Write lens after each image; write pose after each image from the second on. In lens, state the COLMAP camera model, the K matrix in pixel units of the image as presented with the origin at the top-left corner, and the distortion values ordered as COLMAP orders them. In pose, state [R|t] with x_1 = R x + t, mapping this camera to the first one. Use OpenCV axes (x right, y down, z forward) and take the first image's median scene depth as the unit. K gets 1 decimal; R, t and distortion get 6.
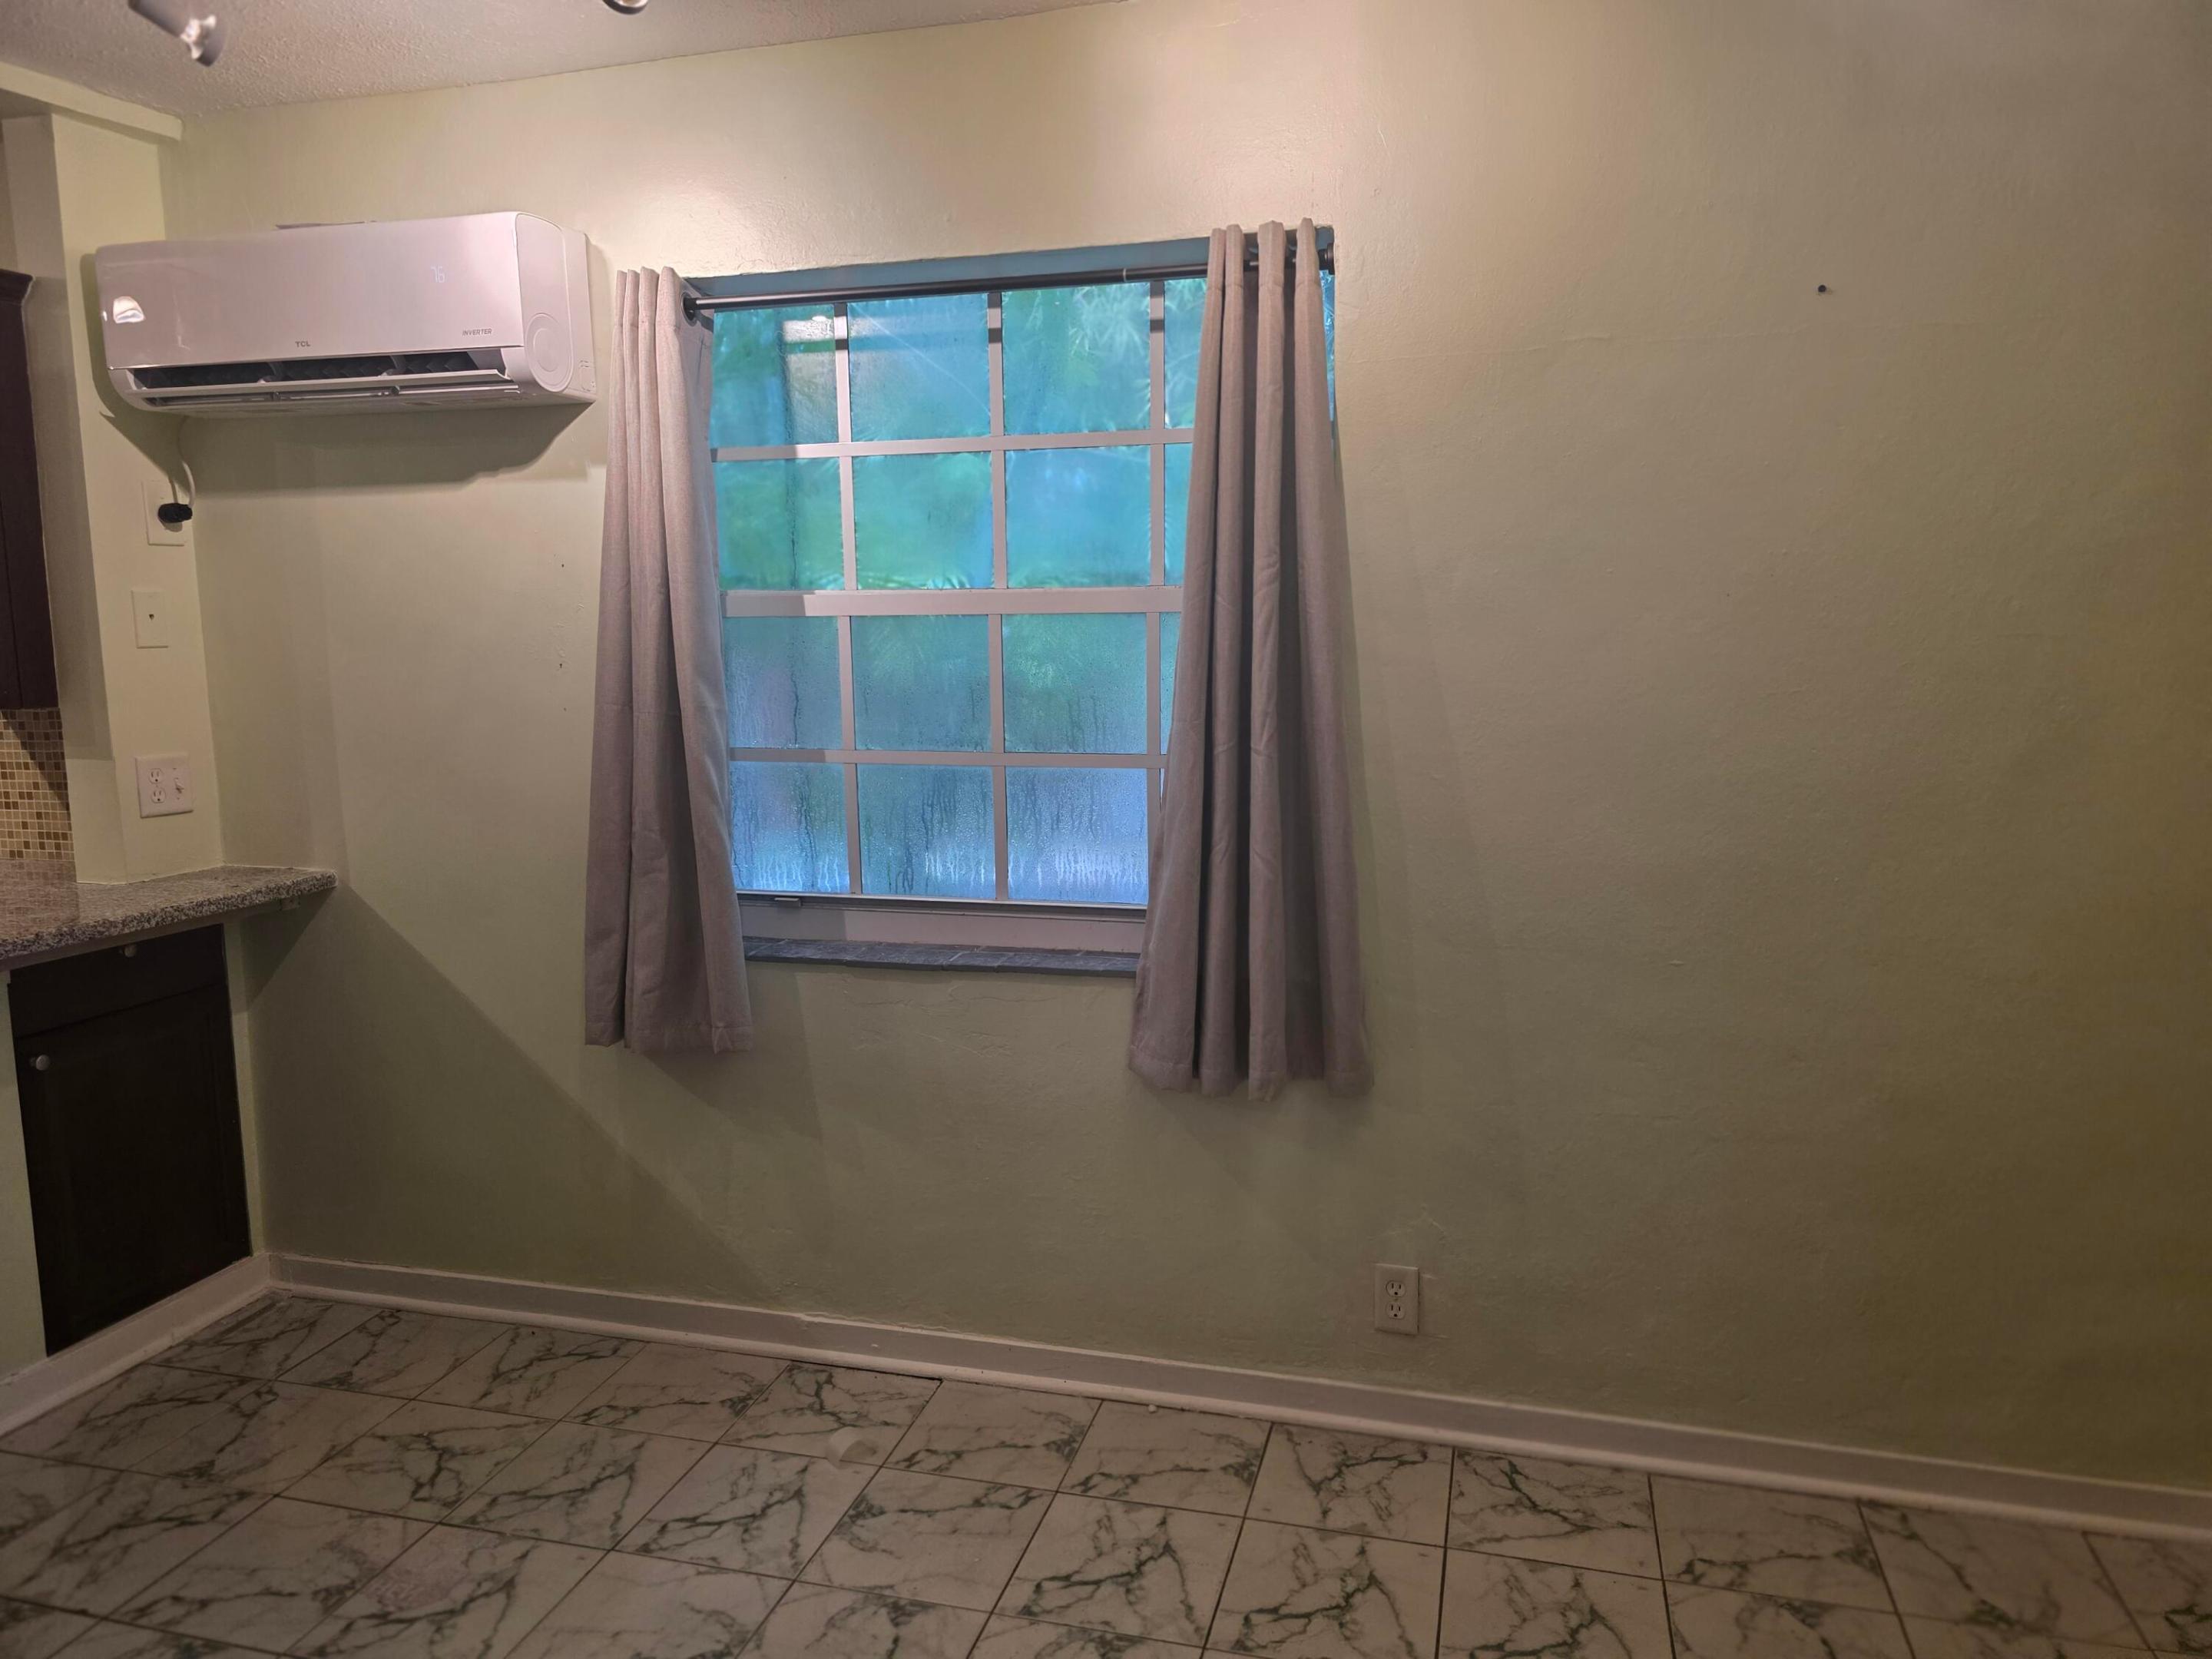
lens RADIAL K [[1475.8, 0, 1115.8], [0, 1475.8, 819.0], [0, 0, 1]] dist [0.053851, -0.038268]
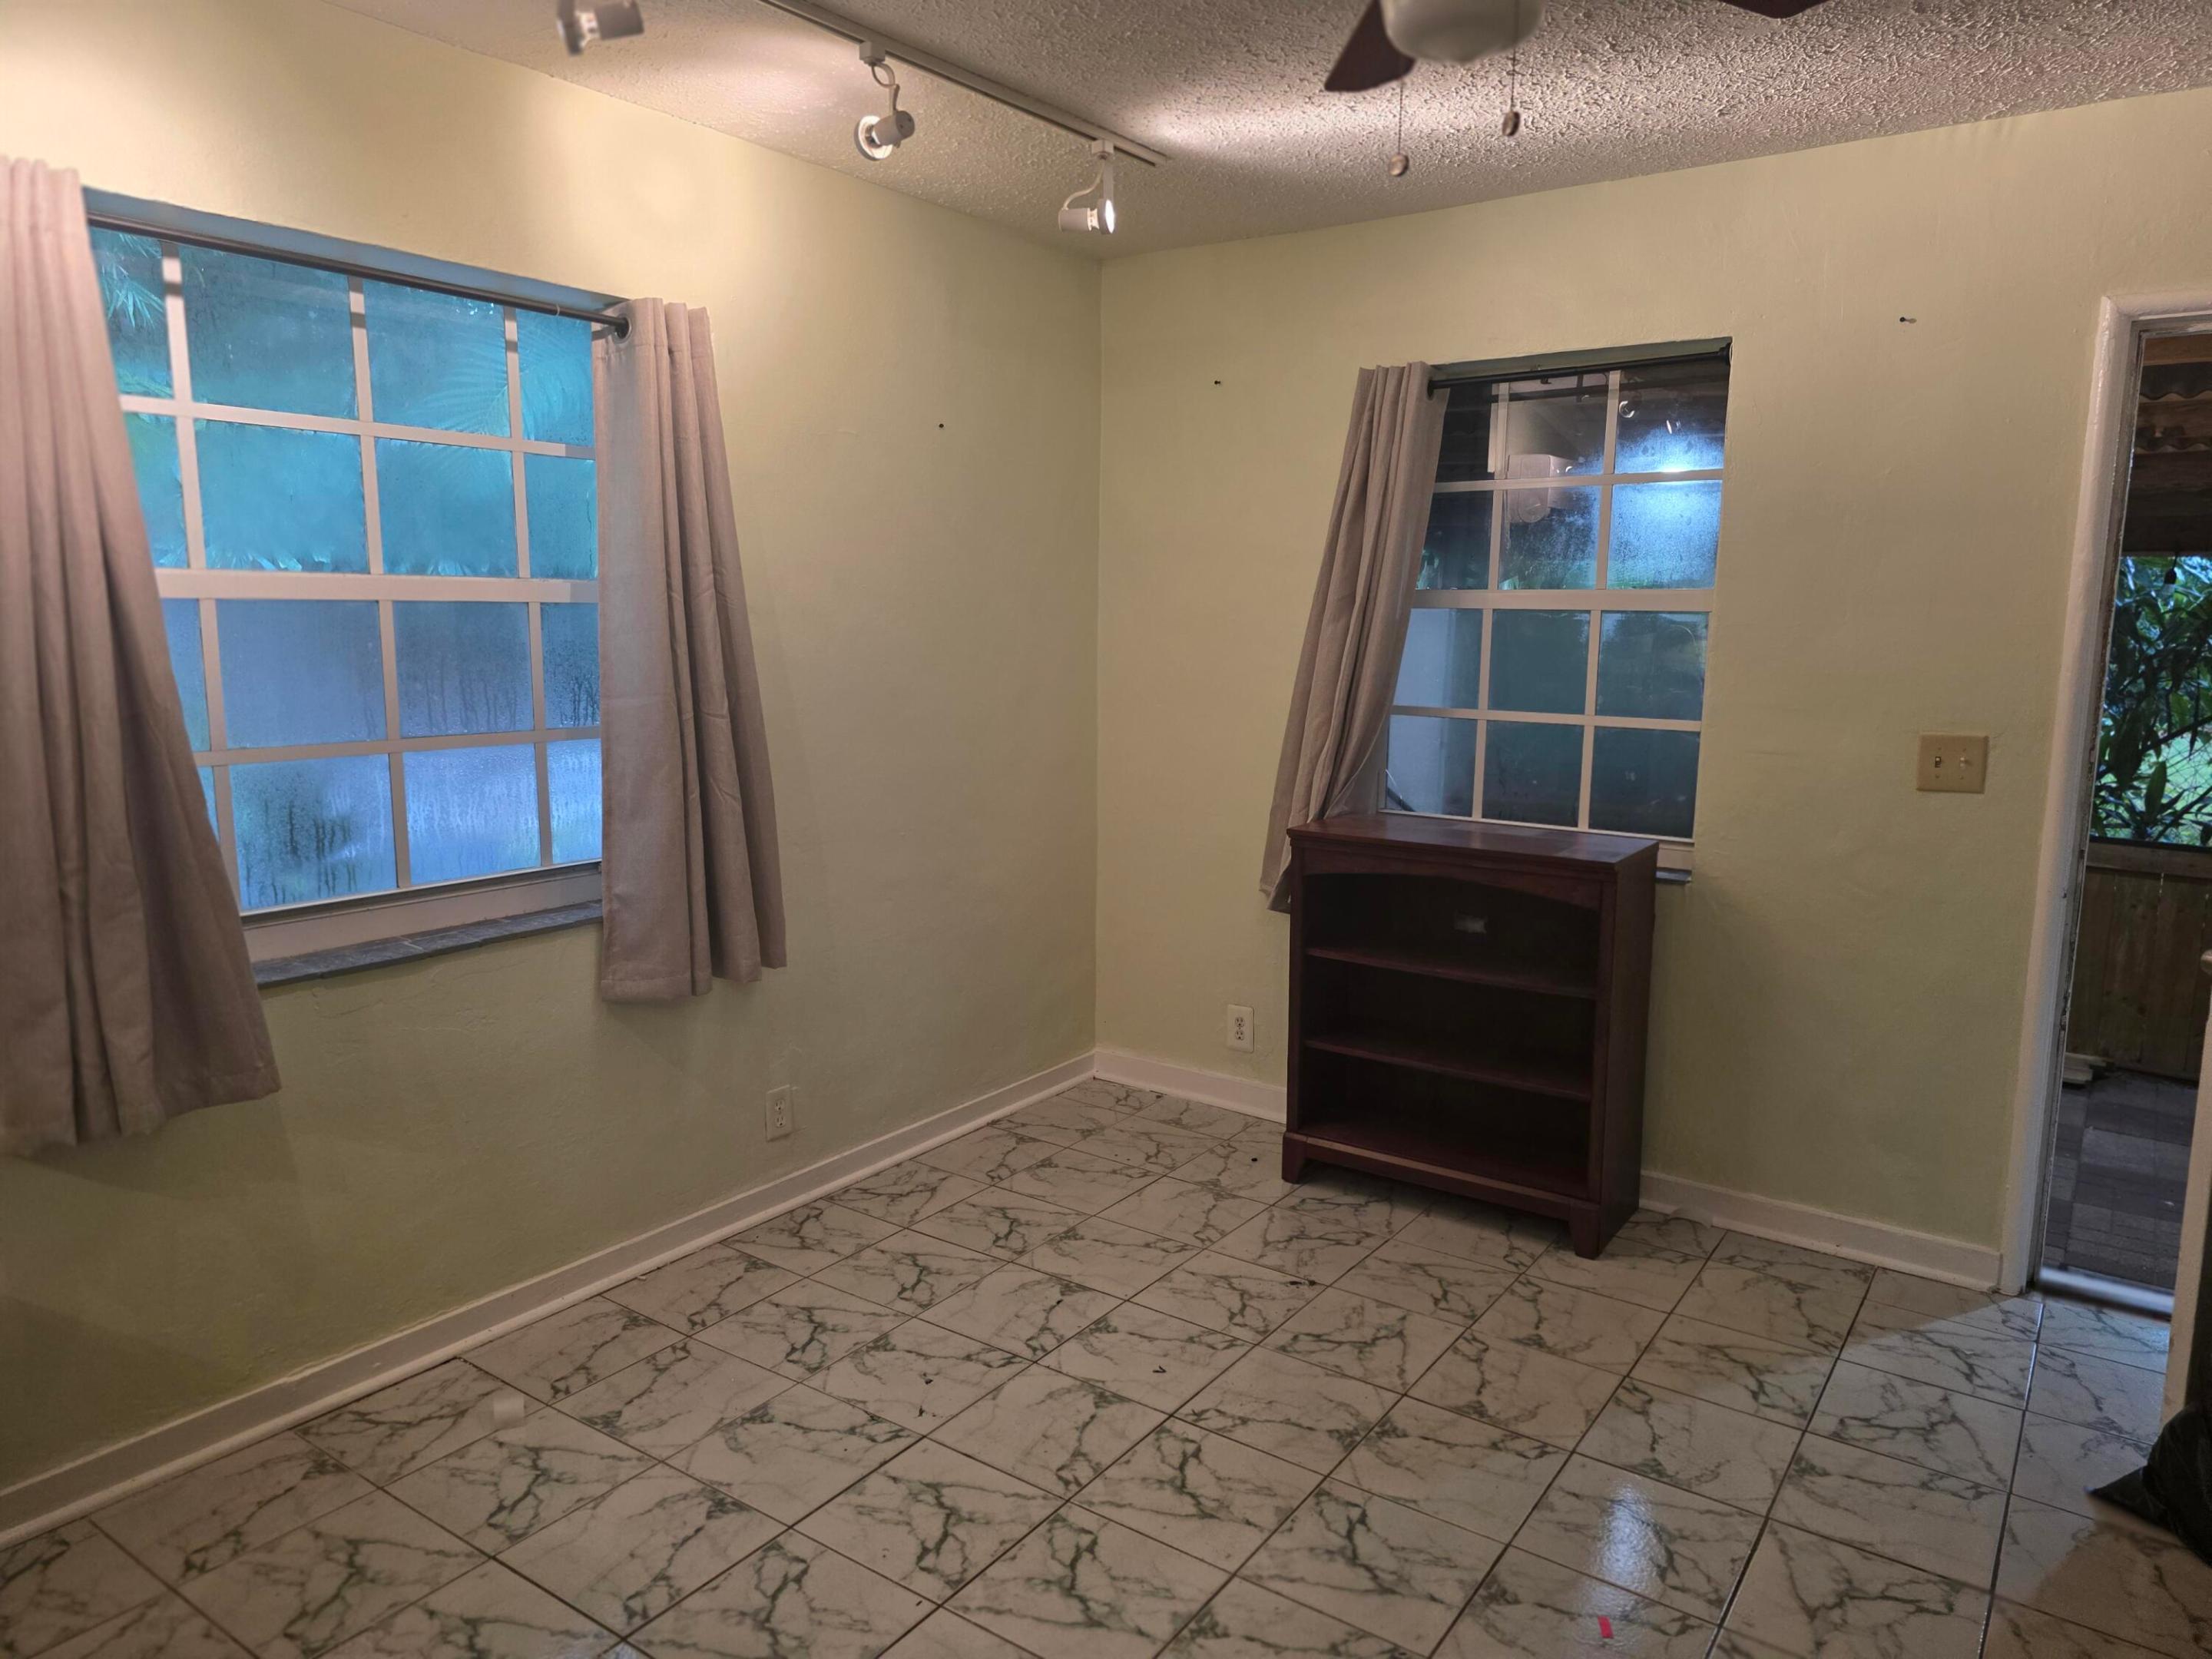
lens RADIAL K [[1475.8, 0, 1115.8], [0, 1475.8, 819.0], [0, 0, 1]] dist [0.053851, -0.038268]
pose [[0.337718, -0.117090, 0.933936, -0.968894], [0.099504, 0.991114, 0.088277, -0.036981], [-0.935973, 0.063118, 0.346368, 0.219933]]
